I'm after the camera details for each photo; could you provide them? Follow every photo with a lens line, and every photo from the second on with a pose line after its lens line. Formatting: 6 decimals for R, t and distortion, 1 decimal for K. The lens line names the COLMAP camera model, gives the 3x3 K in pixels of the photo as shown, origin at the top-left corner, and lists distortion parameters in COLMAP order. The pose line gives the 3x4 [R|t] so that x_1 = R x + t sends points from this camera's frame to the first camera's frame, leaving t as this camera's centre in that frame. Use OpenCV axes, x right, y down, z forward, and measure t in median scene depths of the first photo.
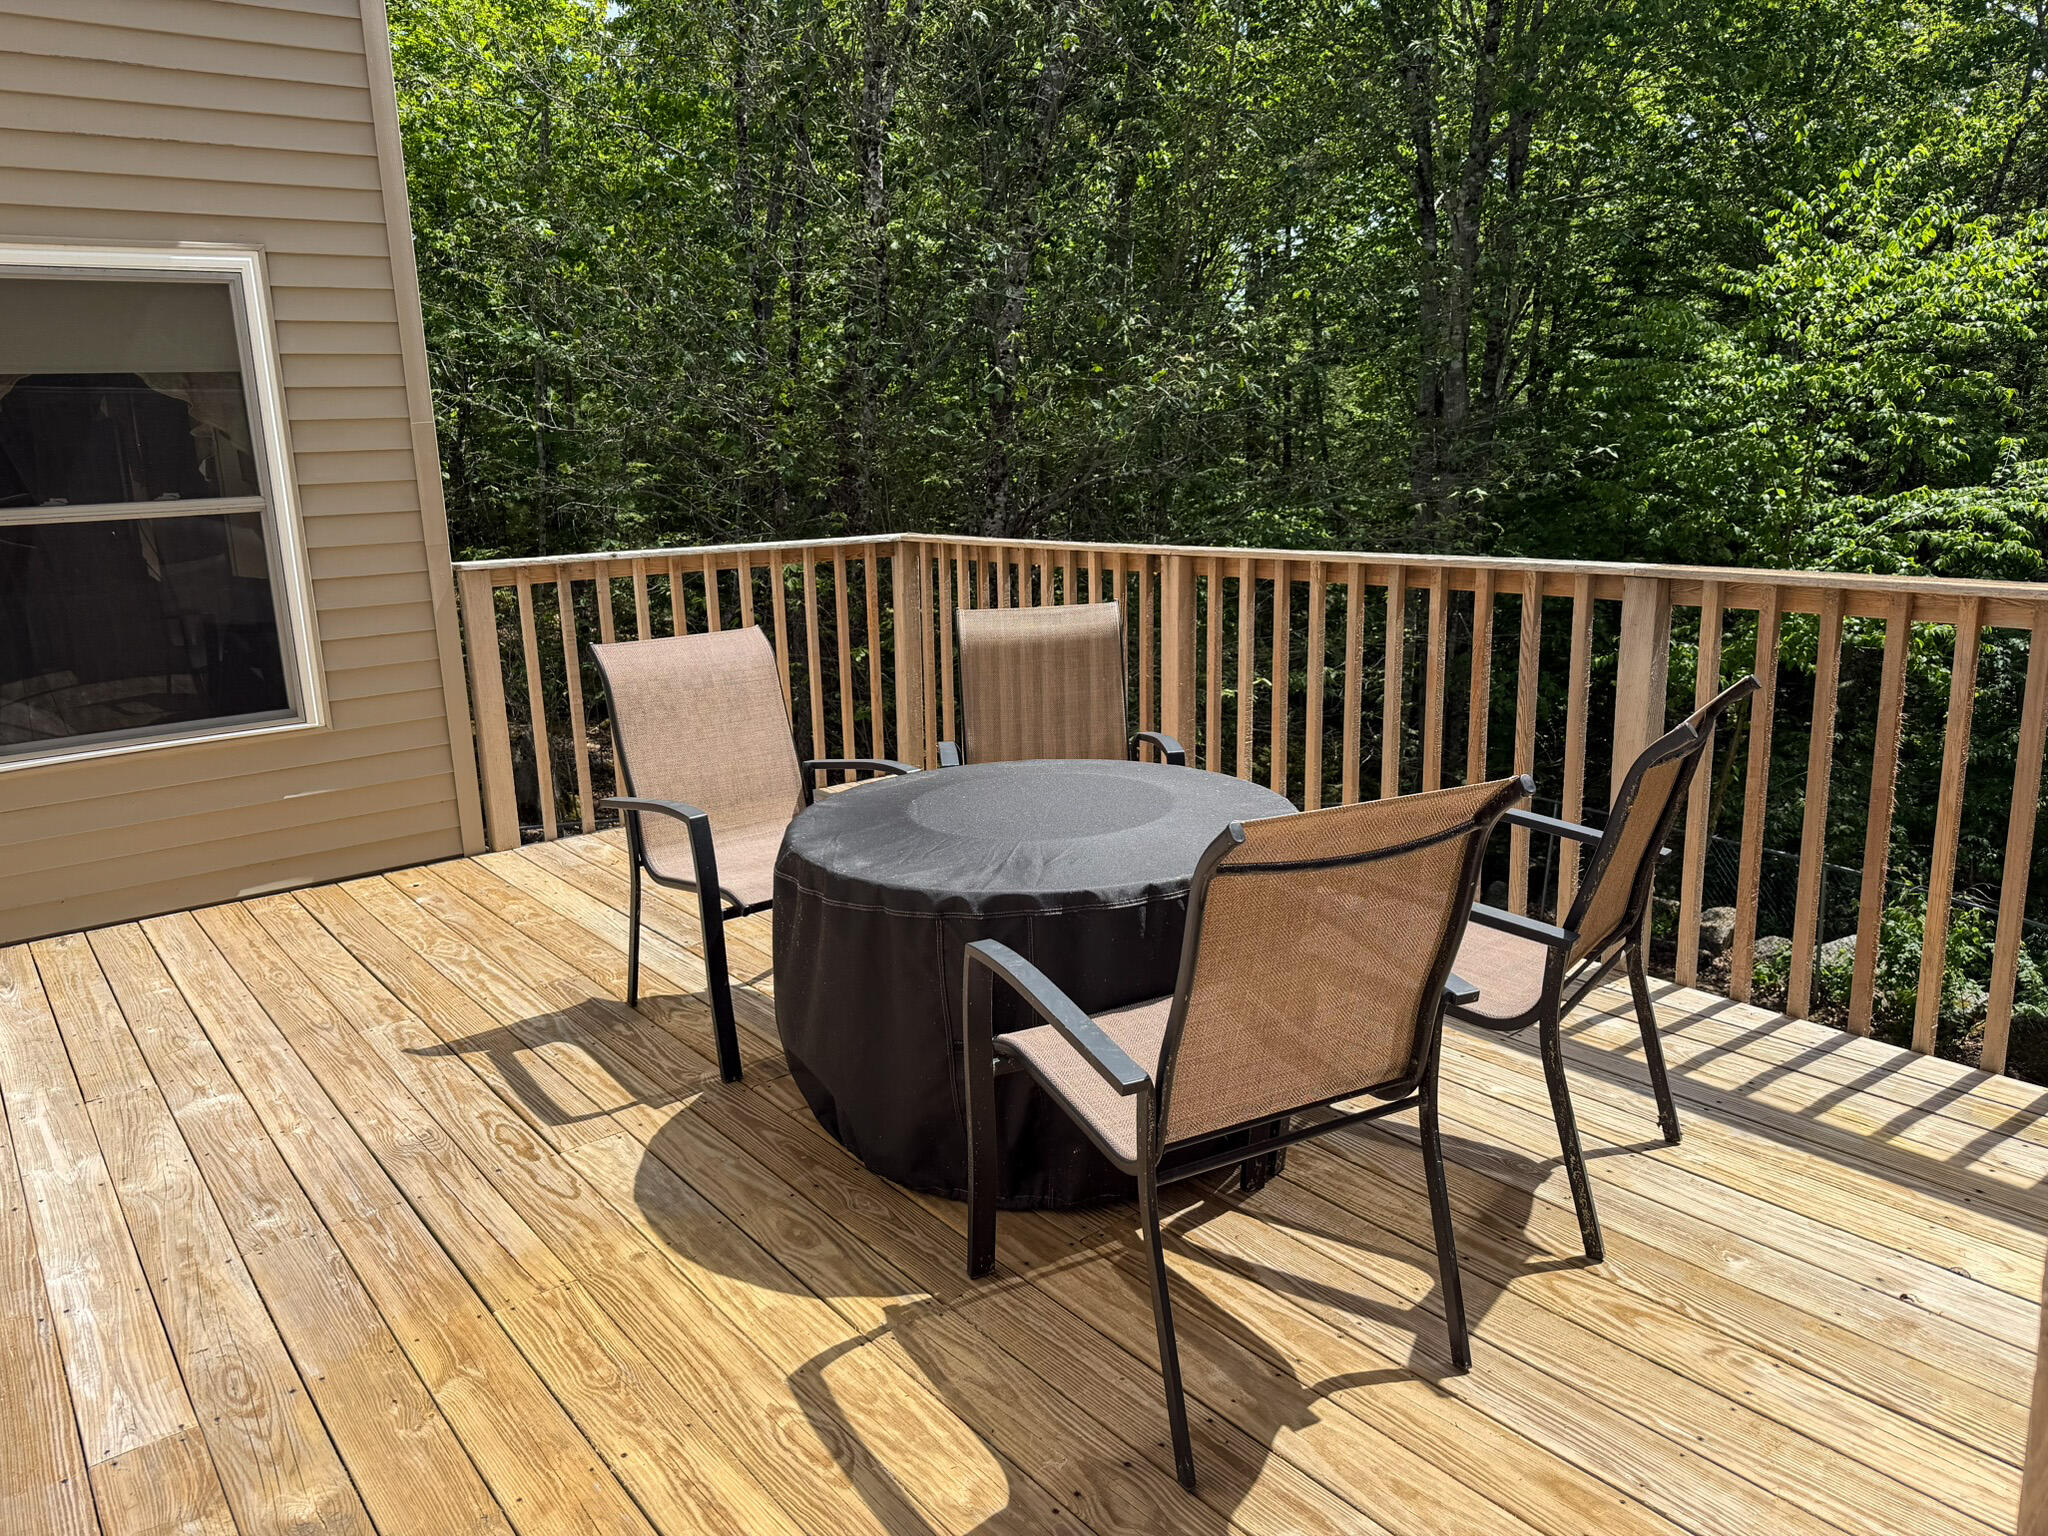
lens RADIAL K [[1452.2, 0, 1030.2], [0, 1452.2, 773.2], [0, 0, 1]] dist [0.030040, -0.045901]
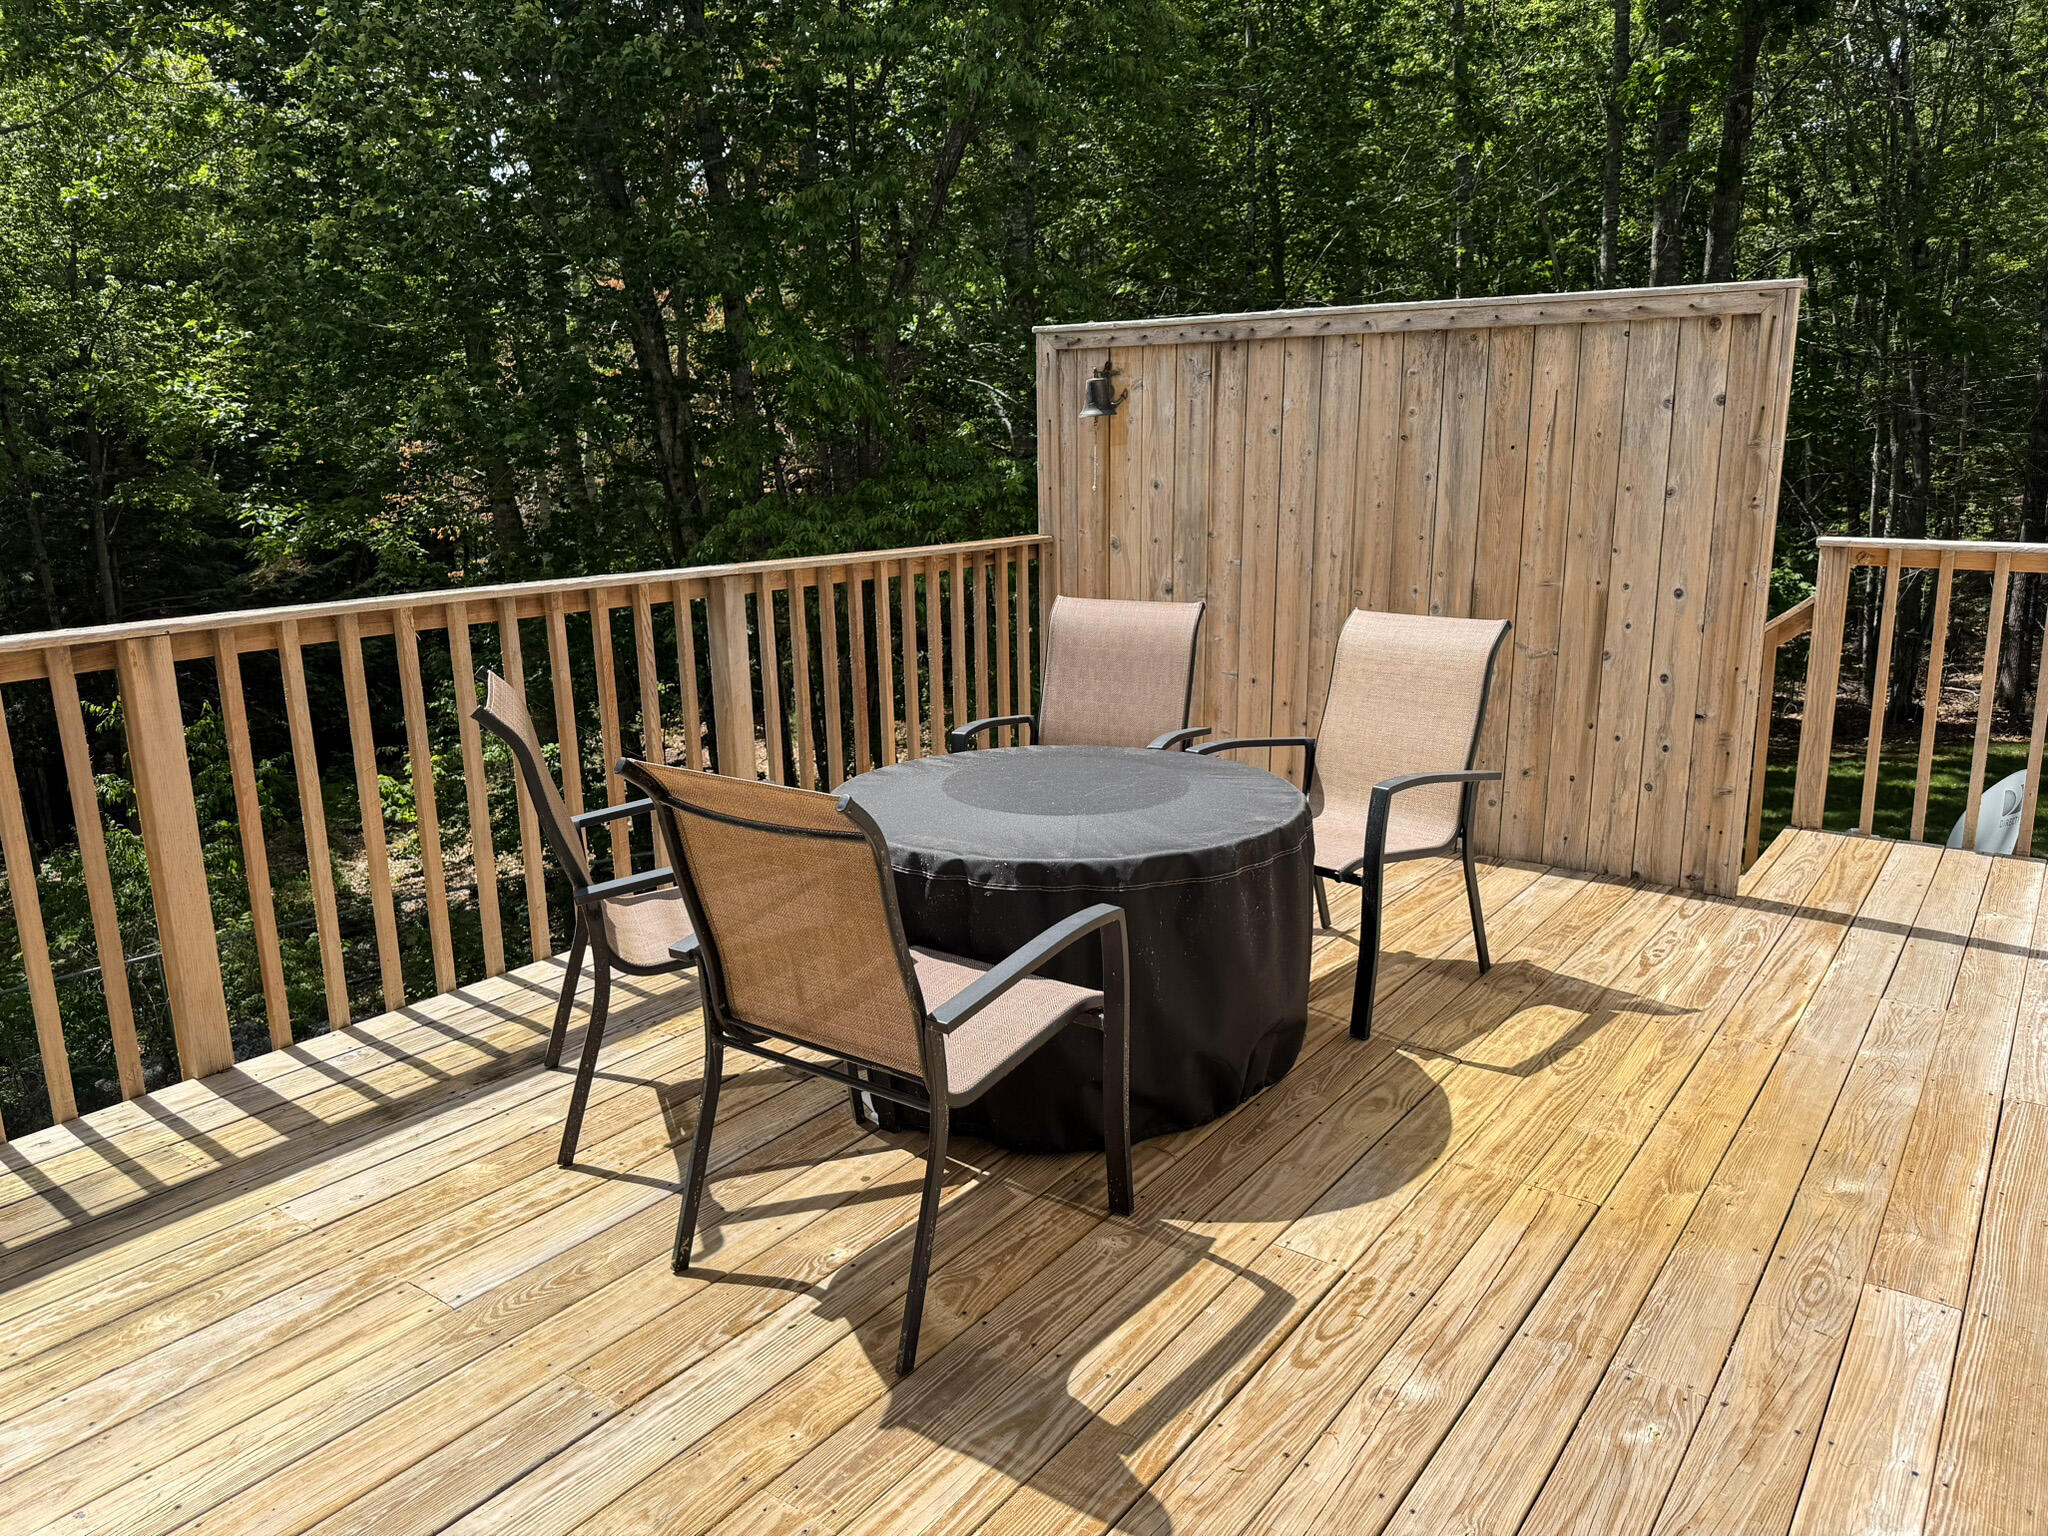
lens RADIAL K [[1430.4, 0, 1029.0], [0, 1430.4, 774.0], [0, 0, 1]] dist [-0.004957, -0.035598]
pose [[-0.262170, -0.180569, 0.947978, -1.047574], [0.241574, 0.938781, 0.245626, -0.264268], [-0.934296, 0.293402, -0.202500, 1.310479]]
